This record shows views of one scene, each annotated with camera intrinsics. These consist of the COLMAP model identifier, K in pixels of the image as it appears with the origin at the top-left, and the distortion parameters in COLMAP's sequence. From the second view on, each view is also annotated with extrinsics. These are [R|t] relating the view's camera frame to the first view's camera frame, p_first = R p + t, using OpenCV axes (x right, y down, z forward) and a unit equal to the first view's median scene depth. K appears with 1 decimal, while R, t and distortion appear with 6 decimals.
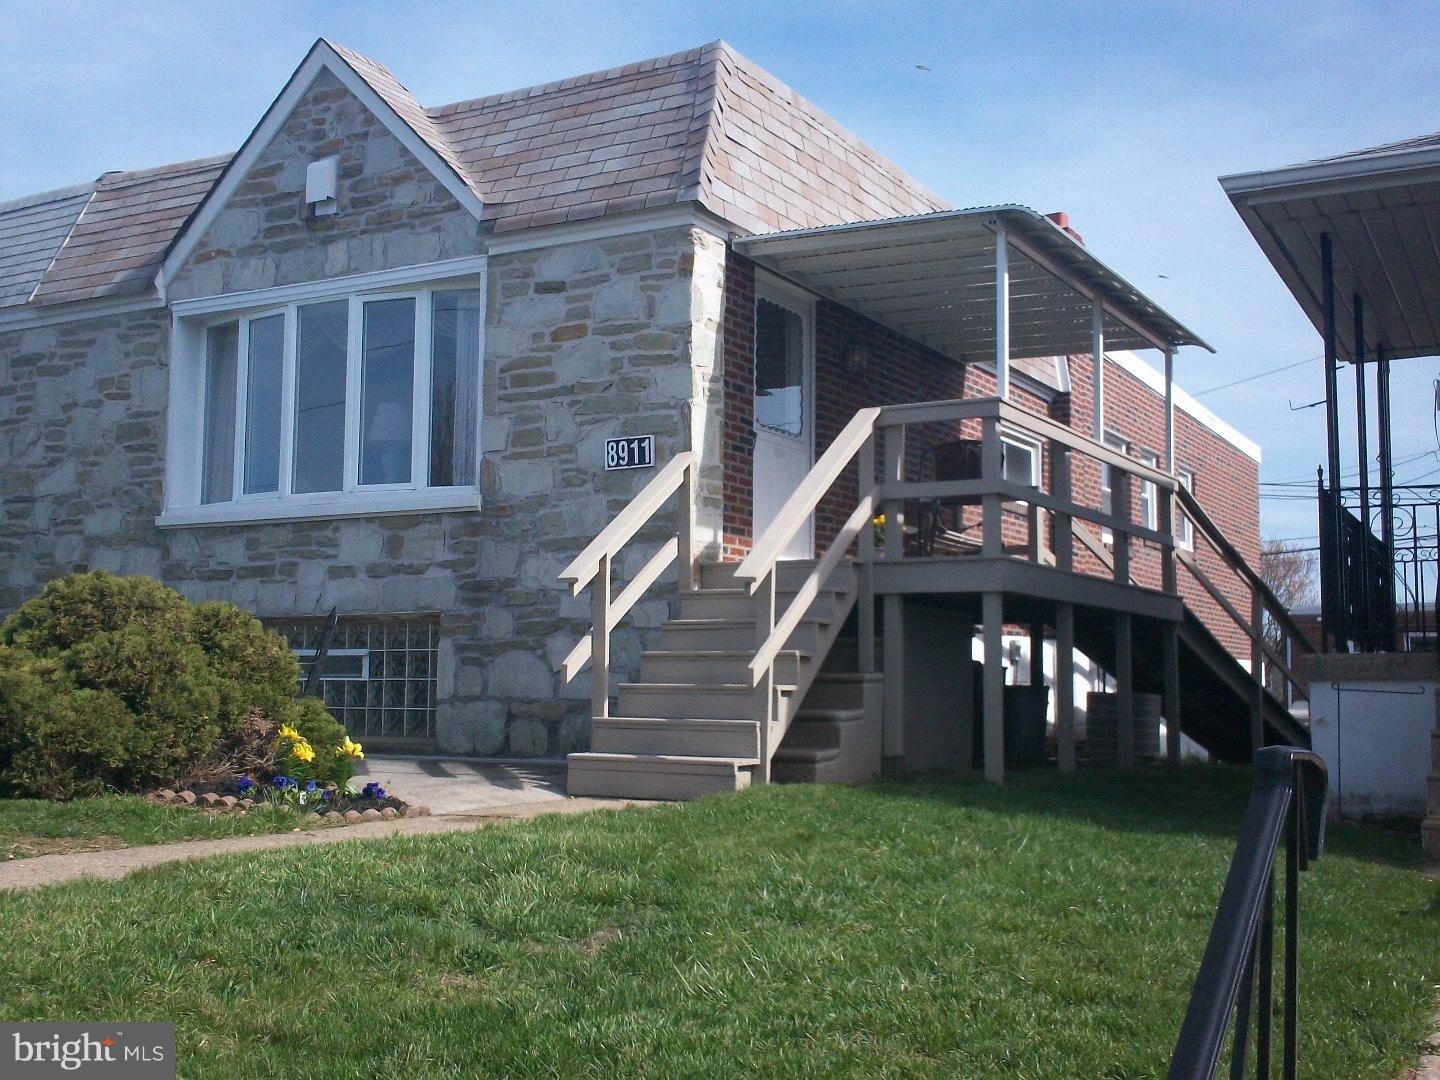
lens RADIAL K [[1605.1, 0, 720.0], [0, 1605.1, 540.0], [0, 0, 1]] dist [0.131998, -0.149953]
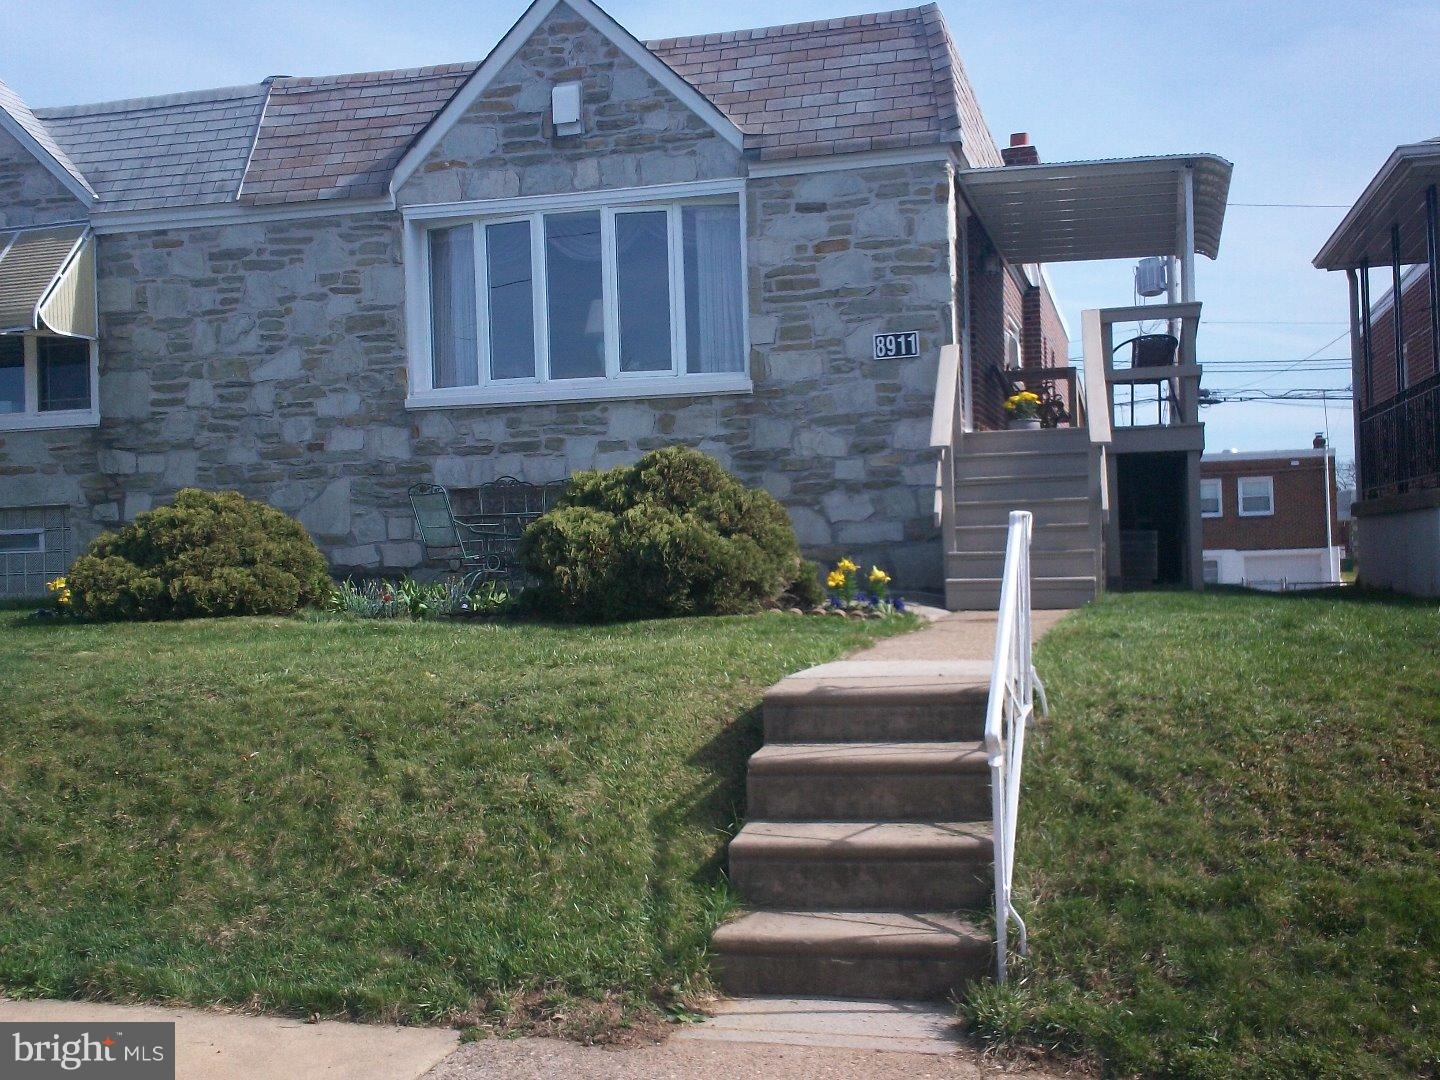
lens RADIAL K [[1605.1, 0, 720.0], [0, 1605.1, 540.0], [0, 0, 1]] dist [0.131998, -0.149953]
pose [[0.962970, -0.034192, 0.267431, -0.465802], [0.012173, 0.996428, 0.083565, -0.008832], [-0.269333, -0.077215, 0.959947, -0.154473]]
